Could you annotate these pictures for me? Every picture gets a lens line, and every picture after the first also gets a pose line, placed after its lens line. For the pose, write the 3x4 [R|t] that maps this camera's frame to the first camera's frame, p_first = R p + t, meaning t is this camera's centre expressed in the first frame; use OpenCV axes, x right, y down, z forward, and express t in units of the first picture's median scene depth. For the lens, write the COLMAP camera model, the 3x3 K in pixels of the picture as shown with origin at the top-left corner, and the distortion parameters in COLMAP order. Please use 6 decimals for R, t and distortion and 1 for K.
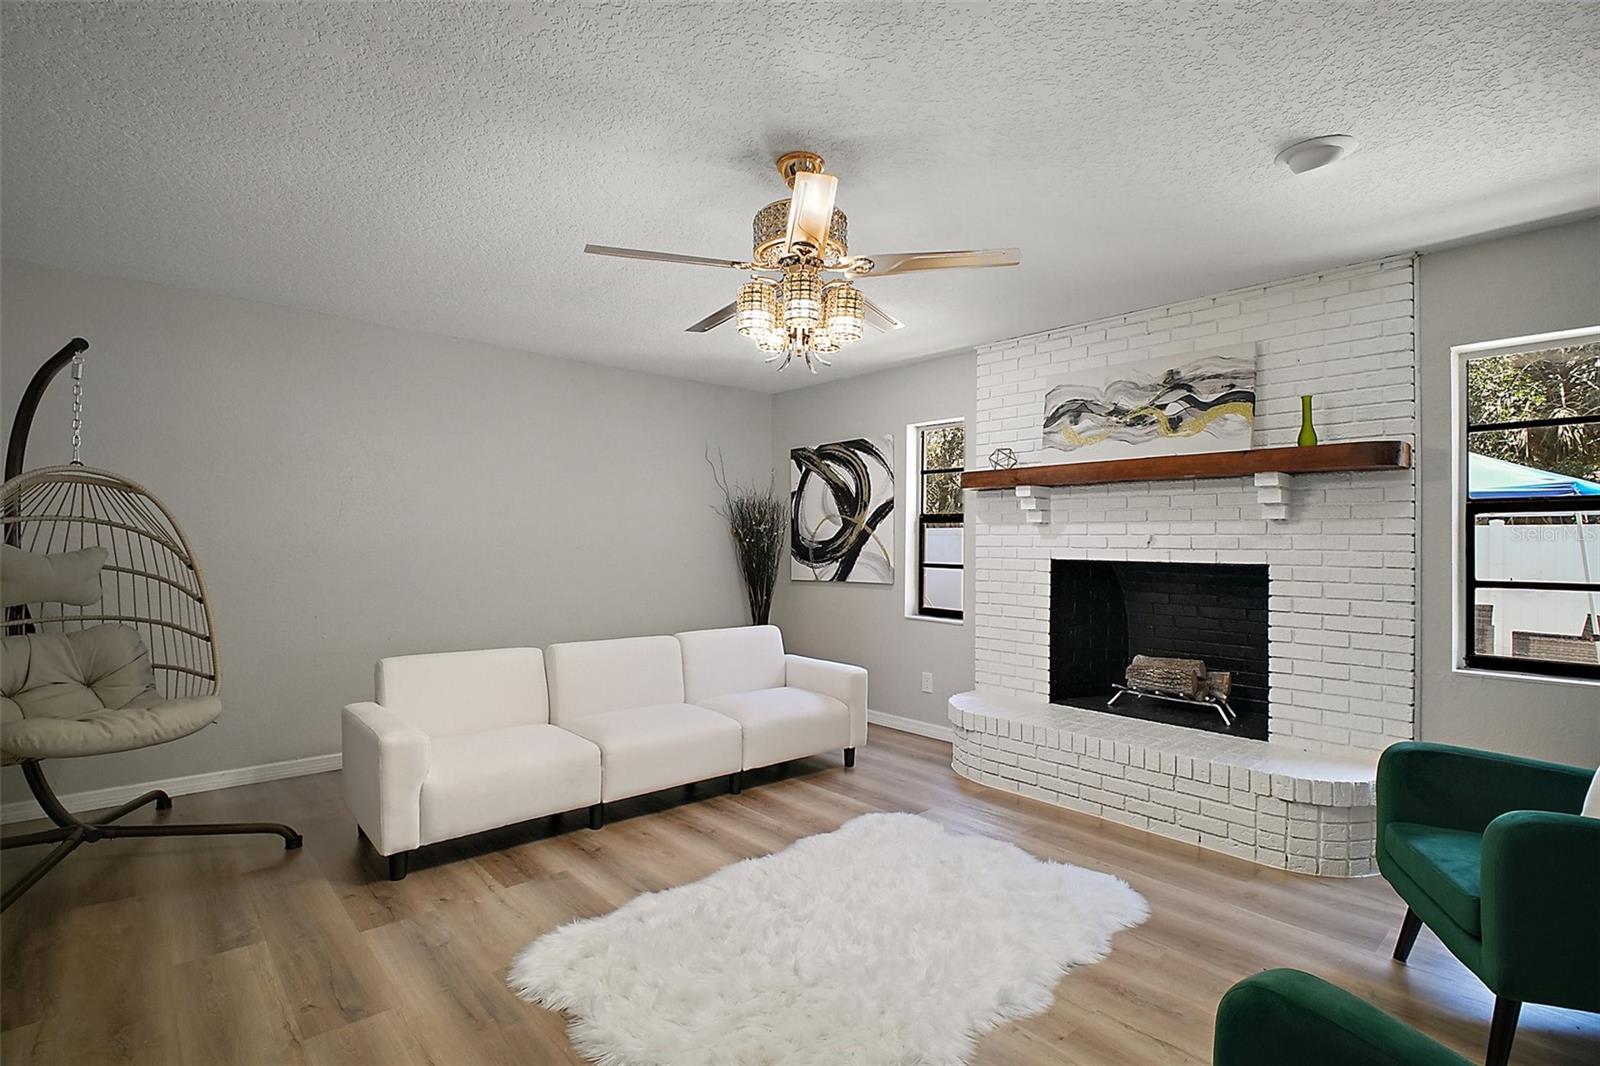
lens RADIAL K [[753.6, 0, 789.9], [0, 753.6, 536.9], [0, 0, 1]] dist [-0.001772, -0.000765]
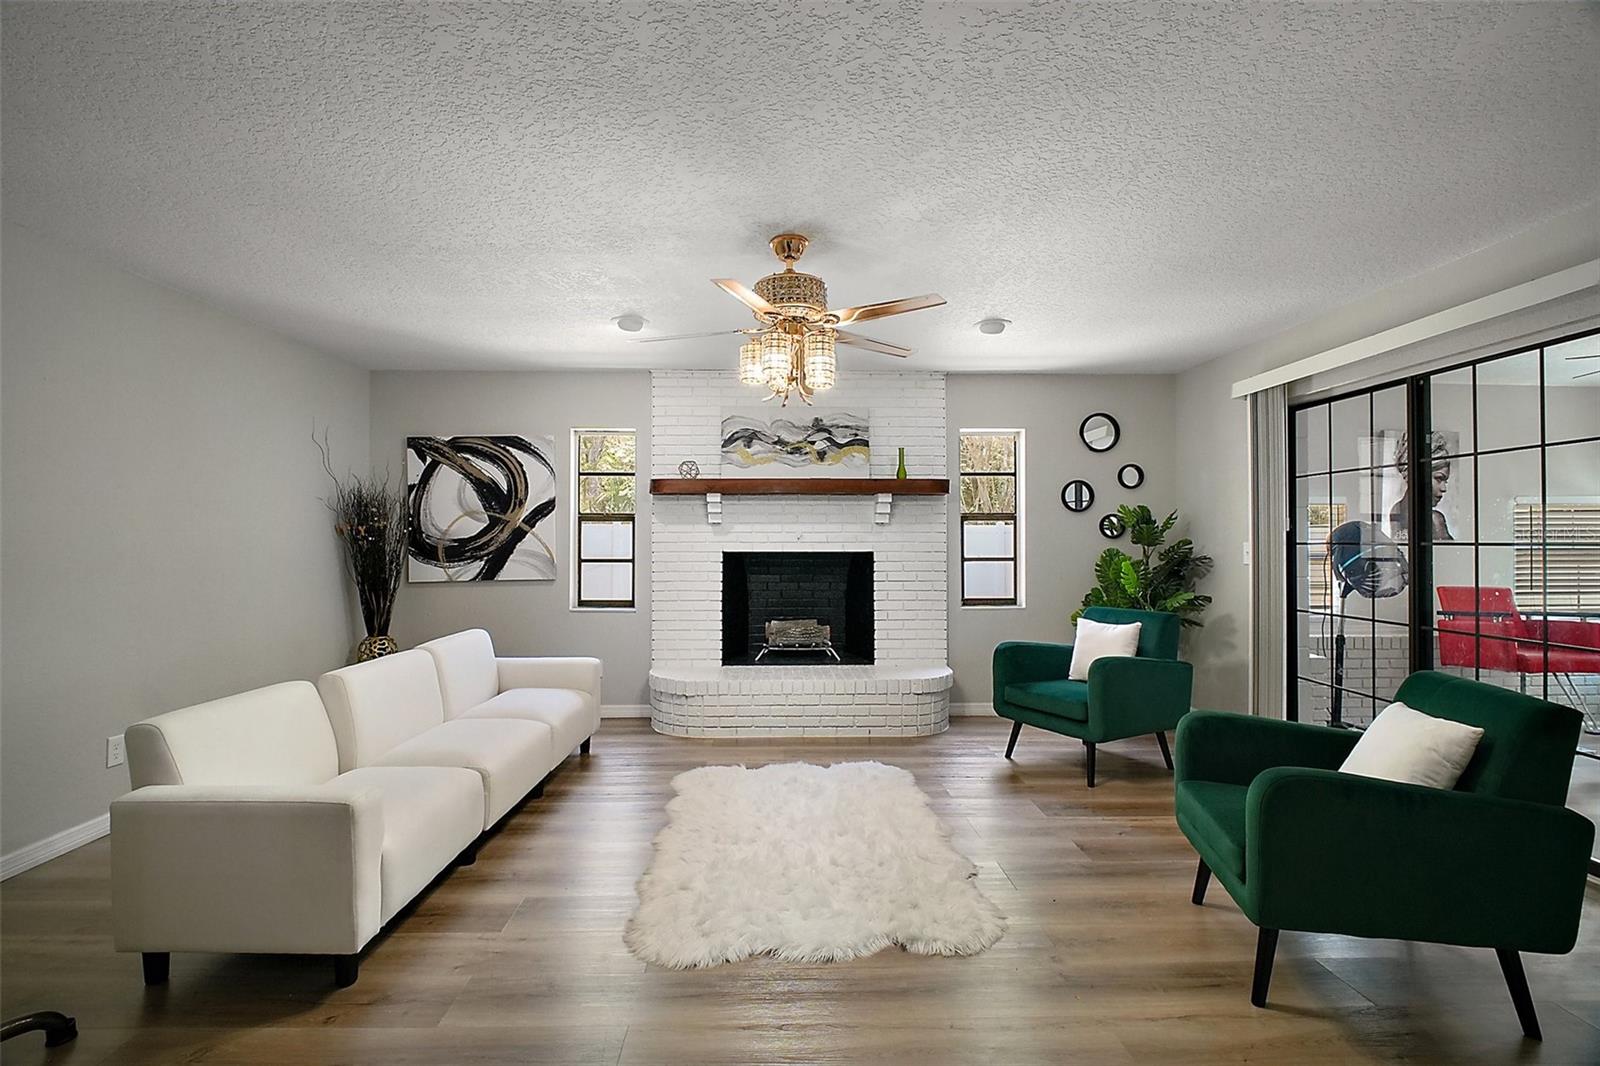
lens RADIAL K [[743.3, 0, 794.1], [0, 743.3, 532.7], [0, 0, 1]] dist [0.002319, -0.005248]
pose [[0.644956, -0.002485, 0.764216, -0.530158], [0.001076, 0.999997, 0.002344, -0.005236], [-0.764219, -0.000689, 0.644957, 0.106190]]
